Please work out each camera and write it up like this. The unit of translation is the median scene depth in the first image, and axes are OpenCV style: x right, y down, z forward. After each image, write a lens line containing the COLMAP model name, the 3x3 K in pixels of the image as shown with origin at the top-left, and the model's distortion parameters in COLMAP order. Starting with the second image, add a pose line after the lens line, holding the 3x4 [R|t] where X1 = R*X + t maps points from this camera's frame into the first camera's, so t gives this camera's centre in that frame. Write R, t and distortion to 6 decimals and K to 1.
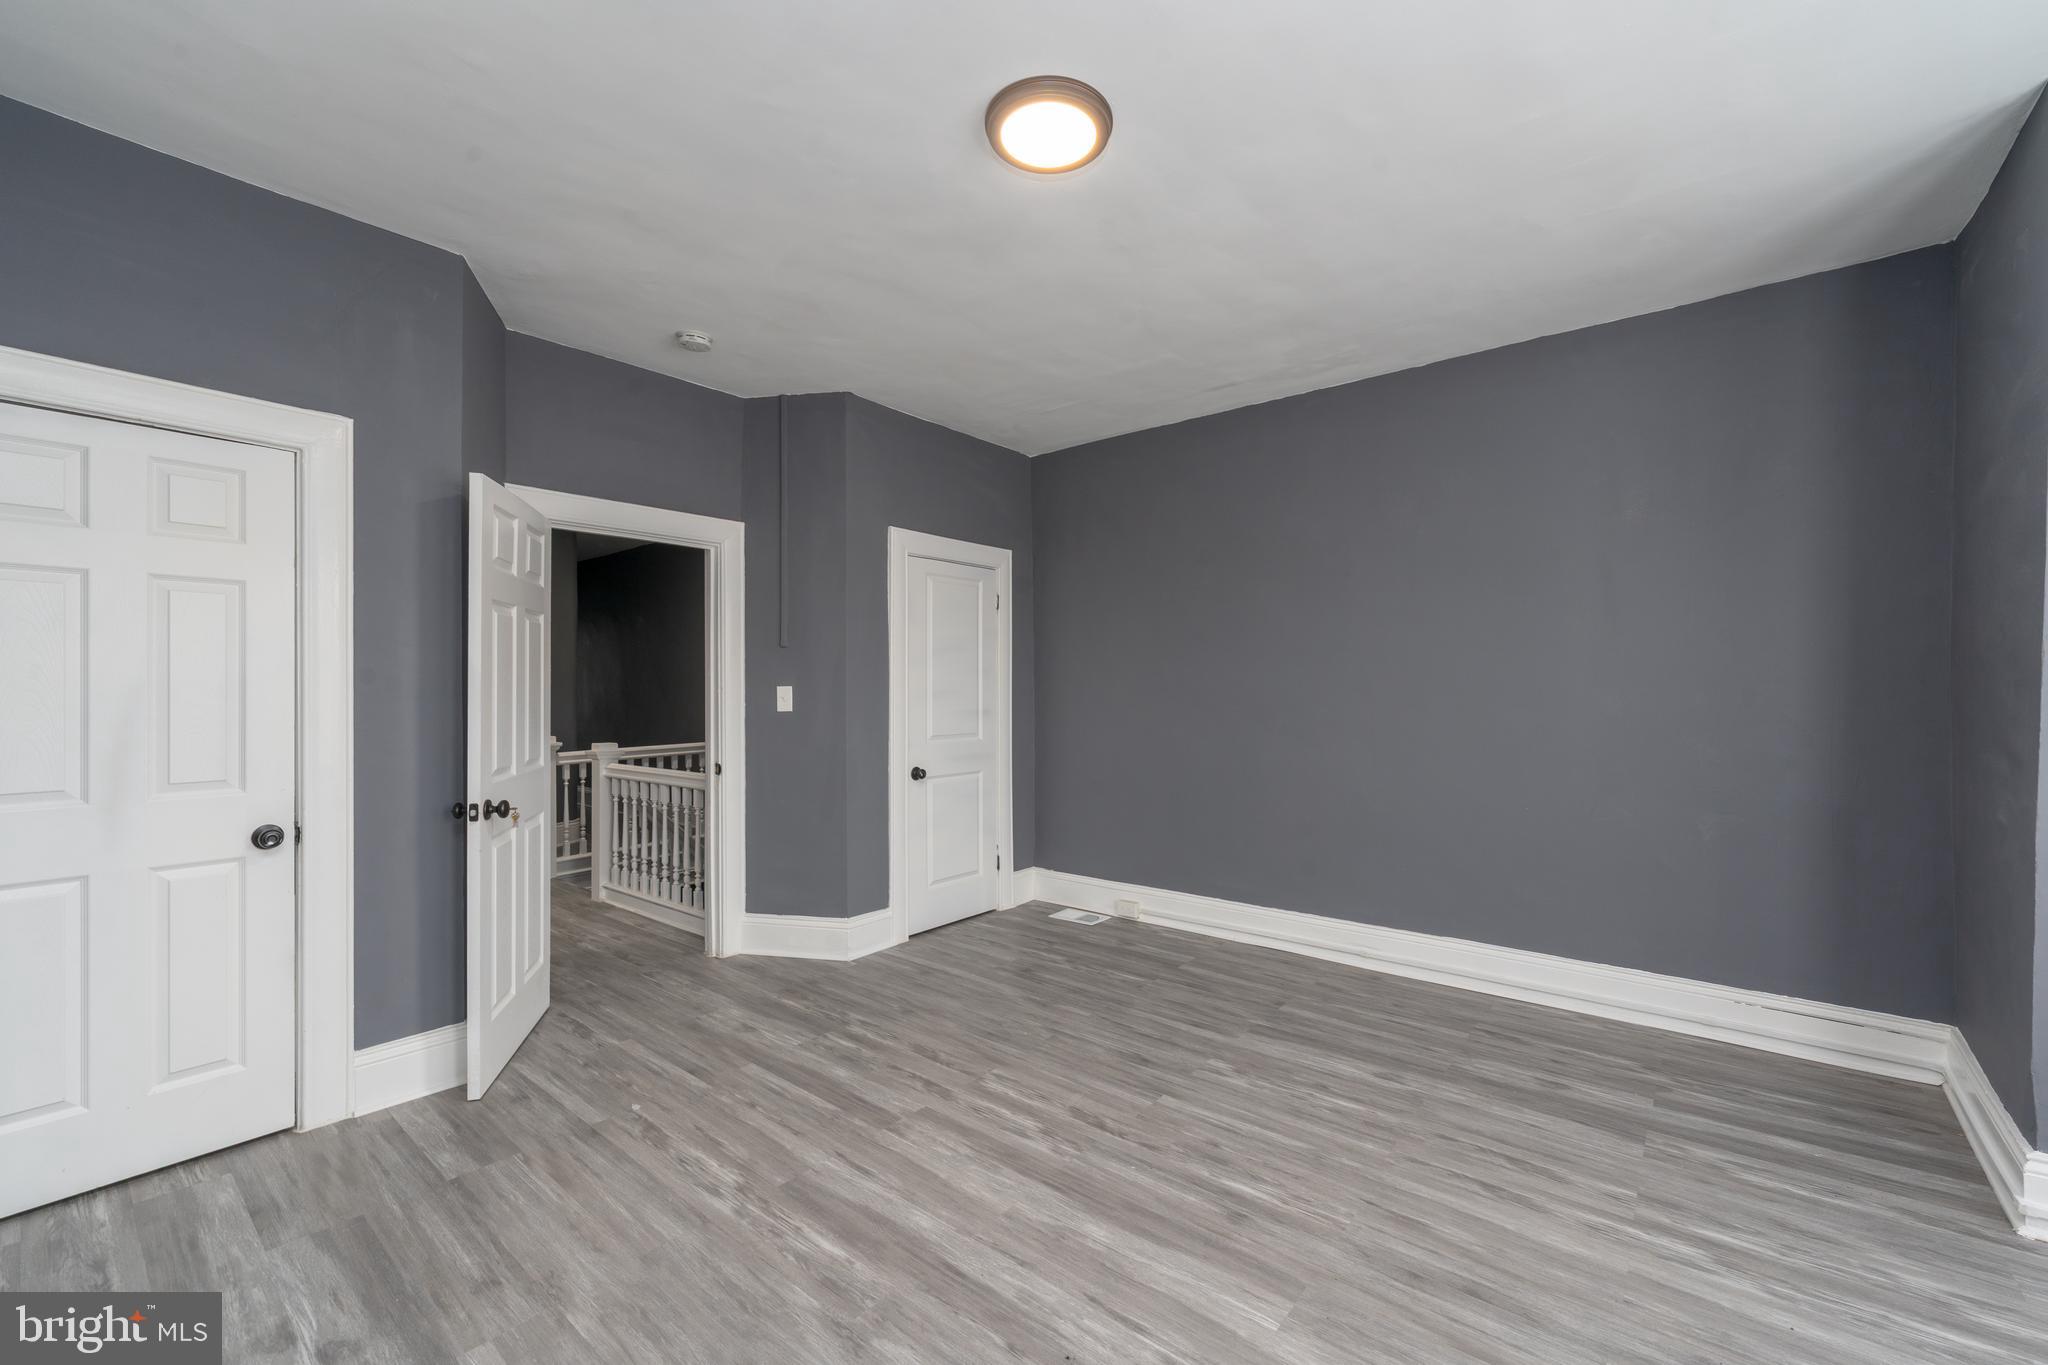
lens RADIAL K [[845.8, 0, 1058.9], [0, 845.8, 686.8], [0, 0, 1]] dist [0.003640, -0.002107]
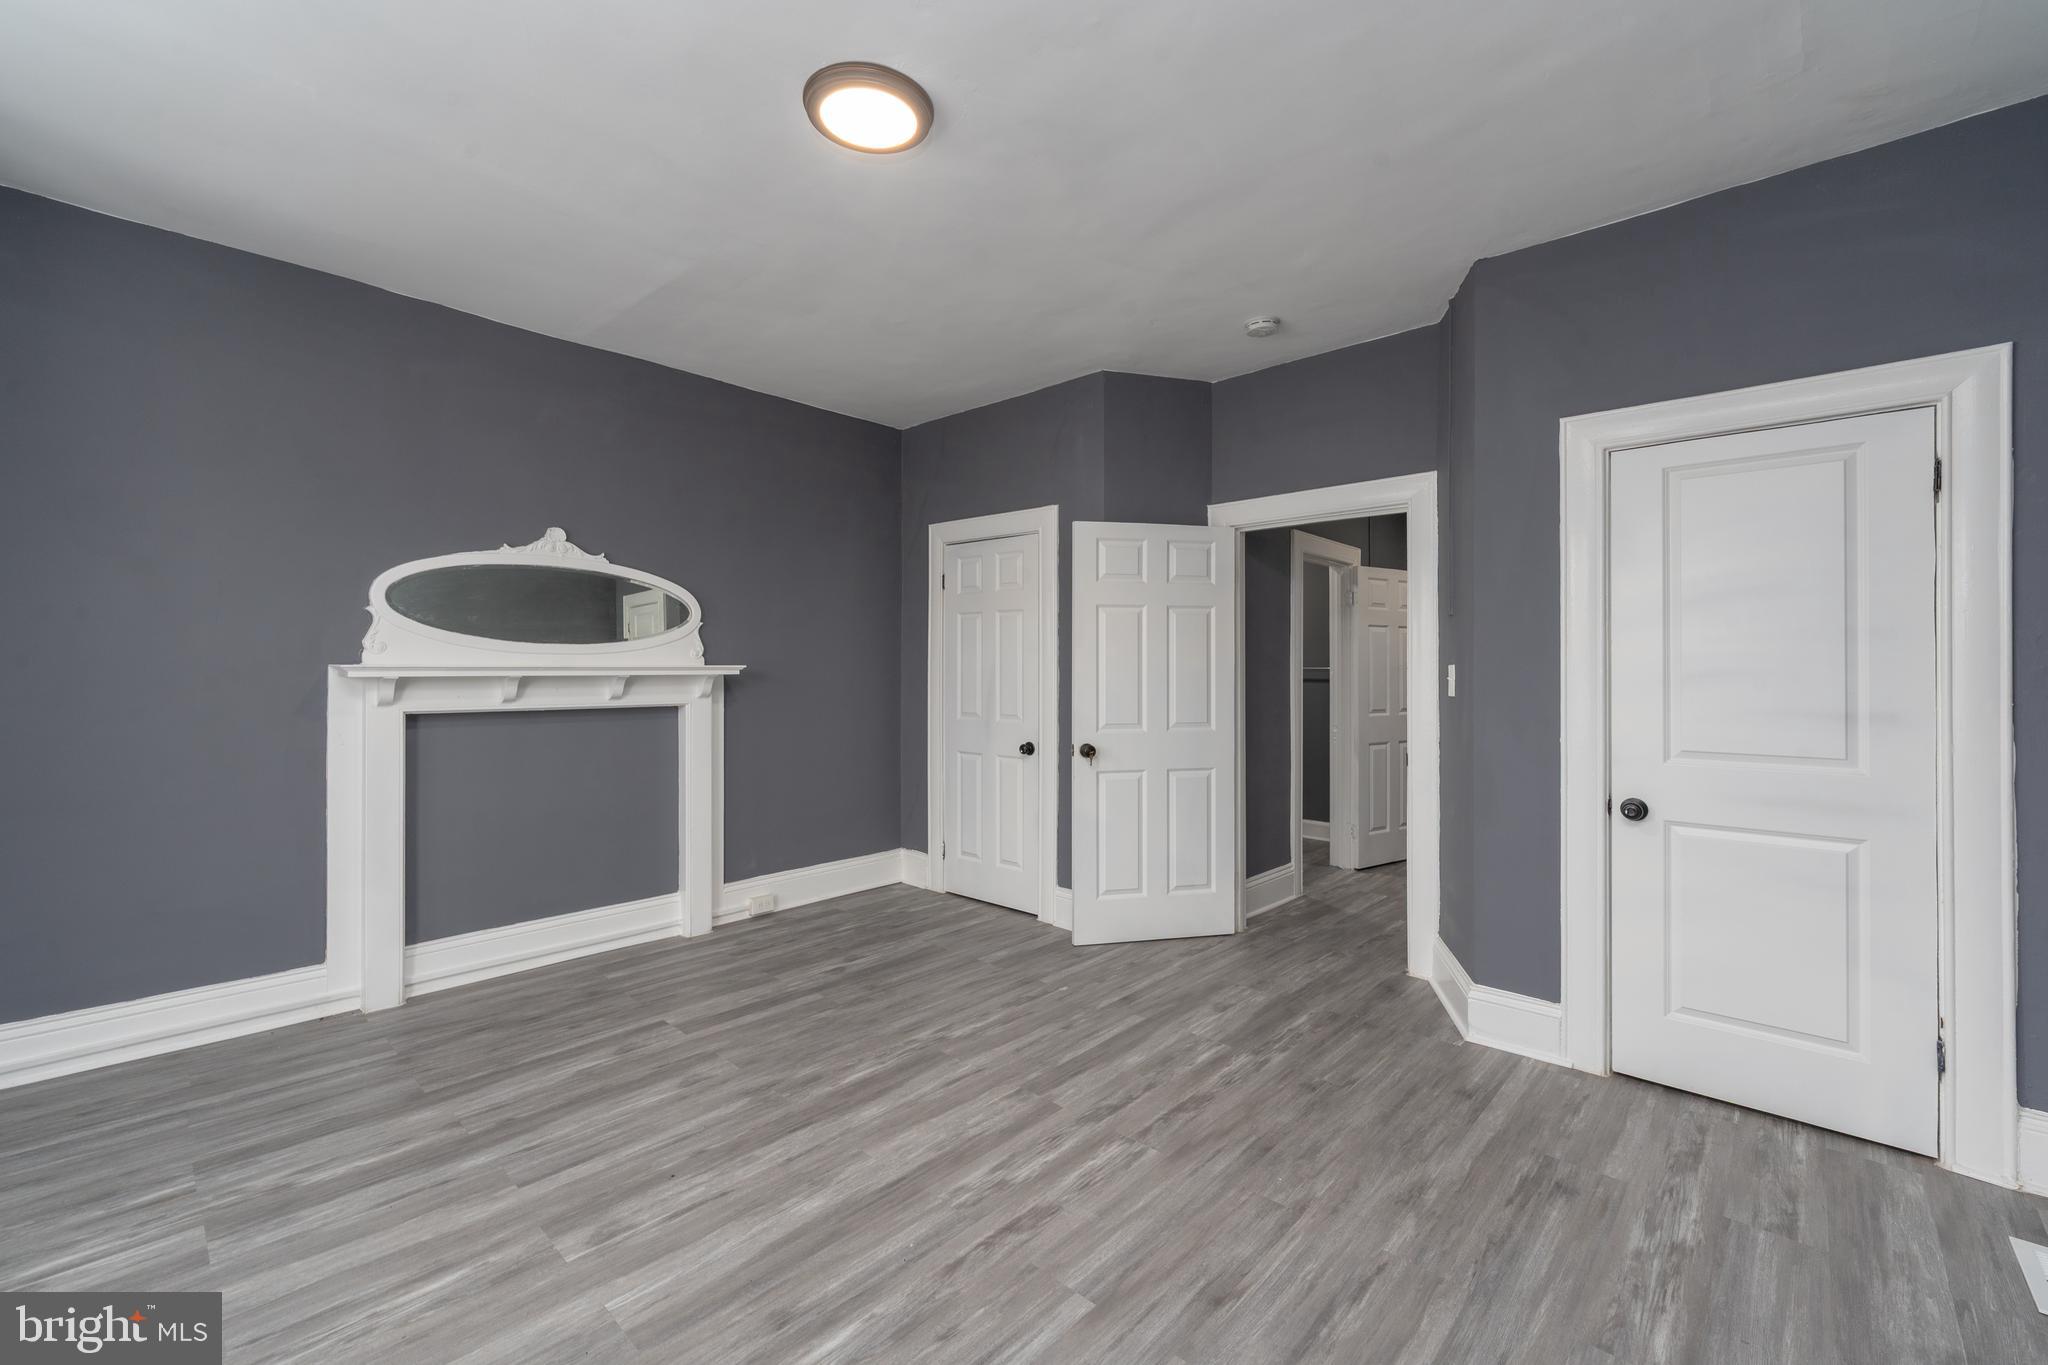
lens RADIAL K [[845.8, 0, 1008.5], [0, 845.8, 667.7], [0, 0, 1]] dist [0.003640, -0.002107]
pose [[-0.103184, -0.001333, -0.994661, 0.846766], [-0.001215, 0.999999, -0.001214, 0.006042], [0.994662, 0.001084, -0.103185, 1.110172]]
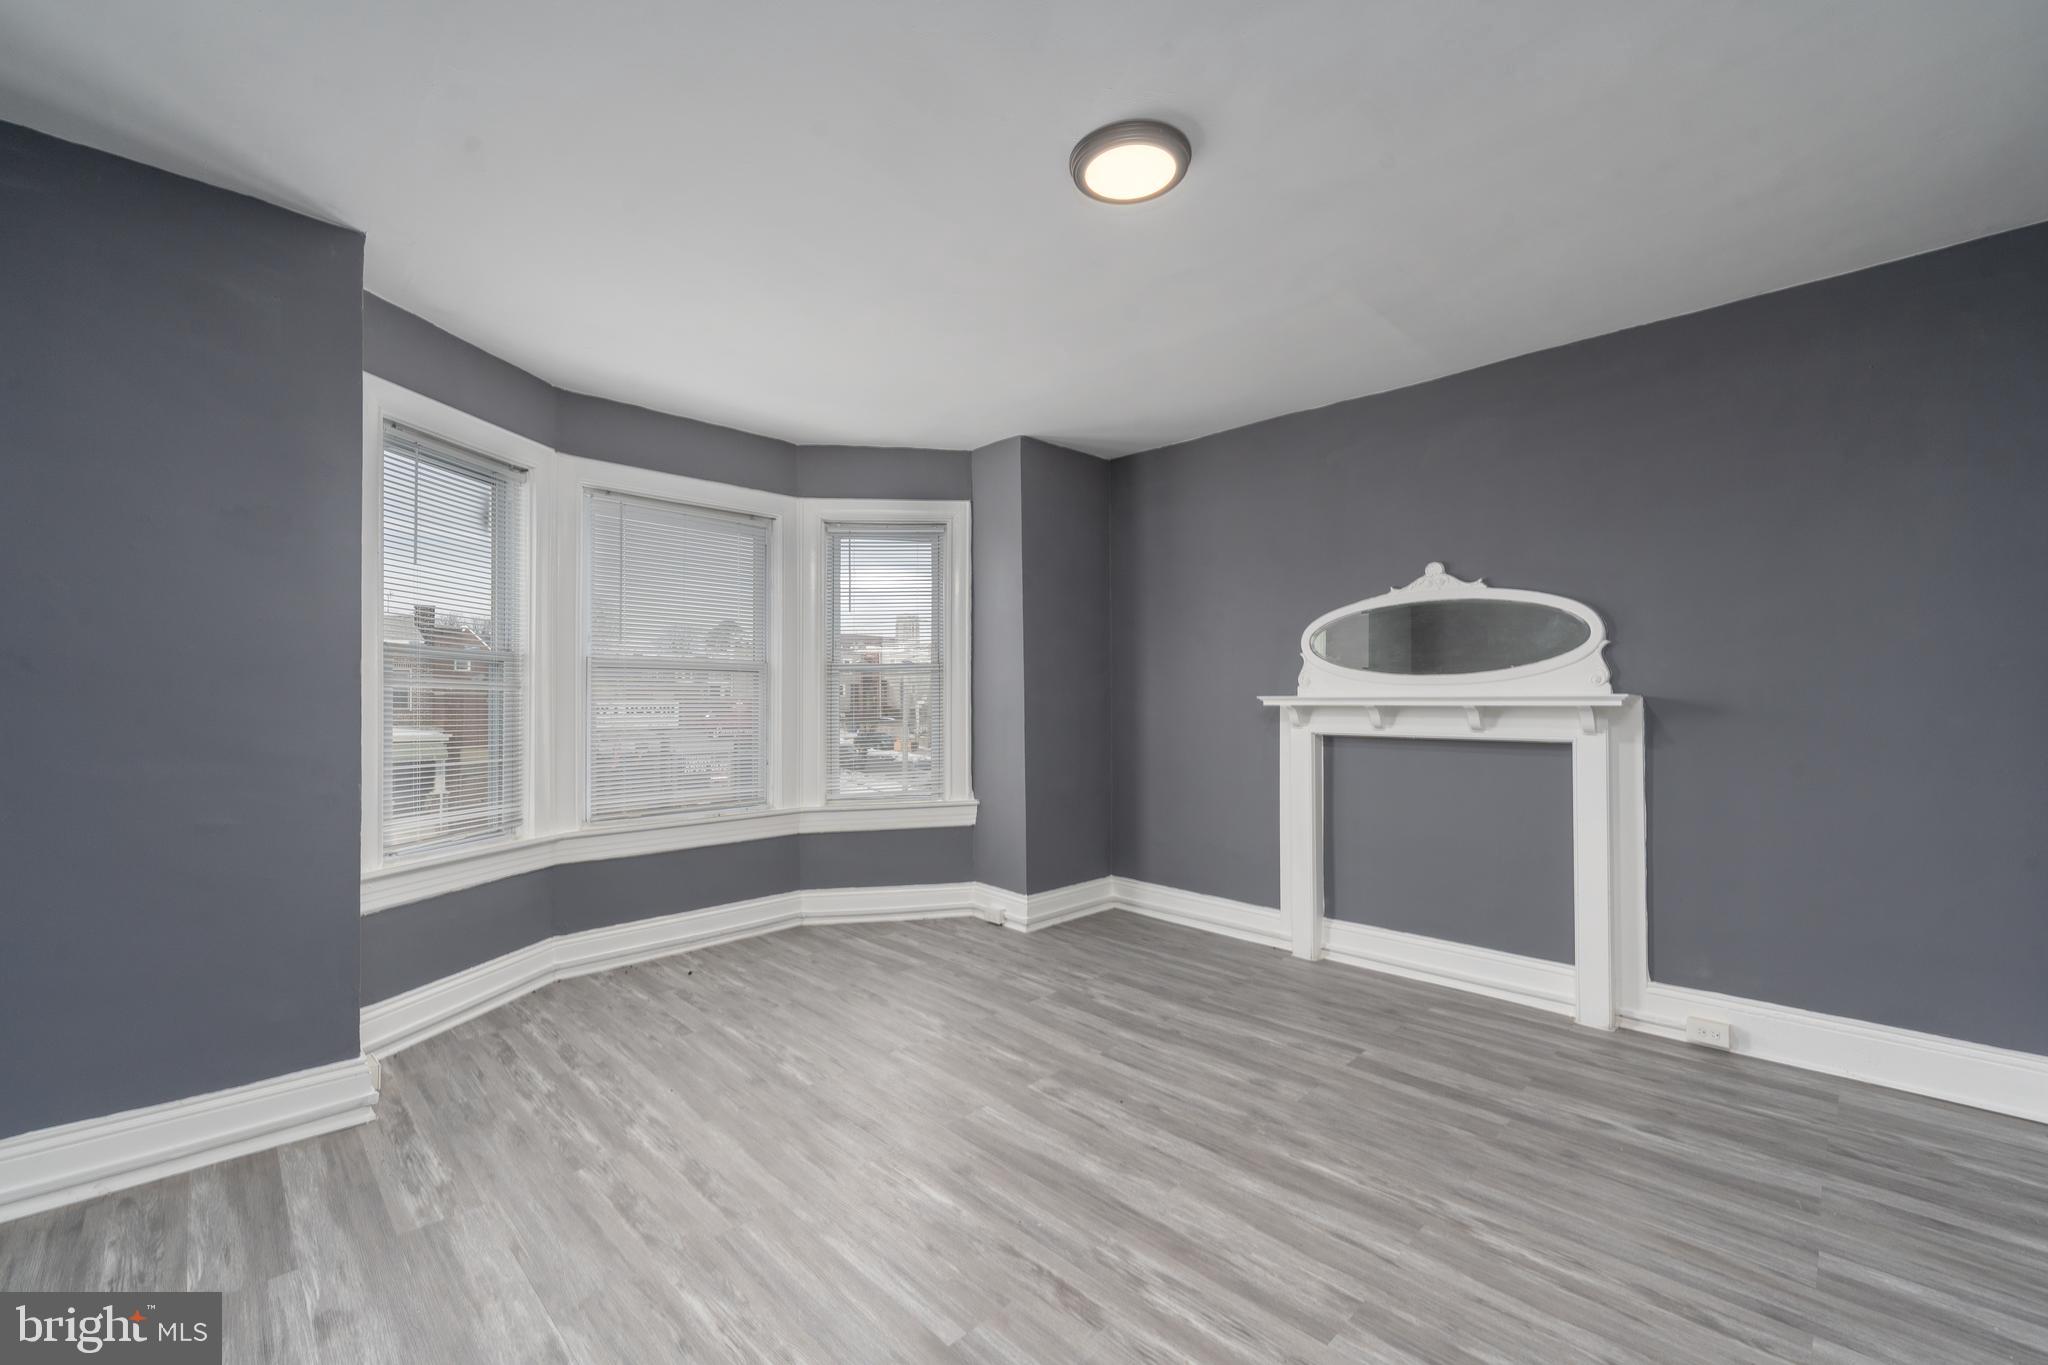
lens RADIAL K [[845.8, 0, 1021.2], [0, 845.8, 694.6], [0, 0, 1]] dist [0.003640, -0.002107]
pose [[-0.989924, 0.002440, 0.141581, -0.021185], [0.001833, 0.999989, -0.004415, 0.004383], [-0.141590, -0.004111, -0.989917, 1.791232]]
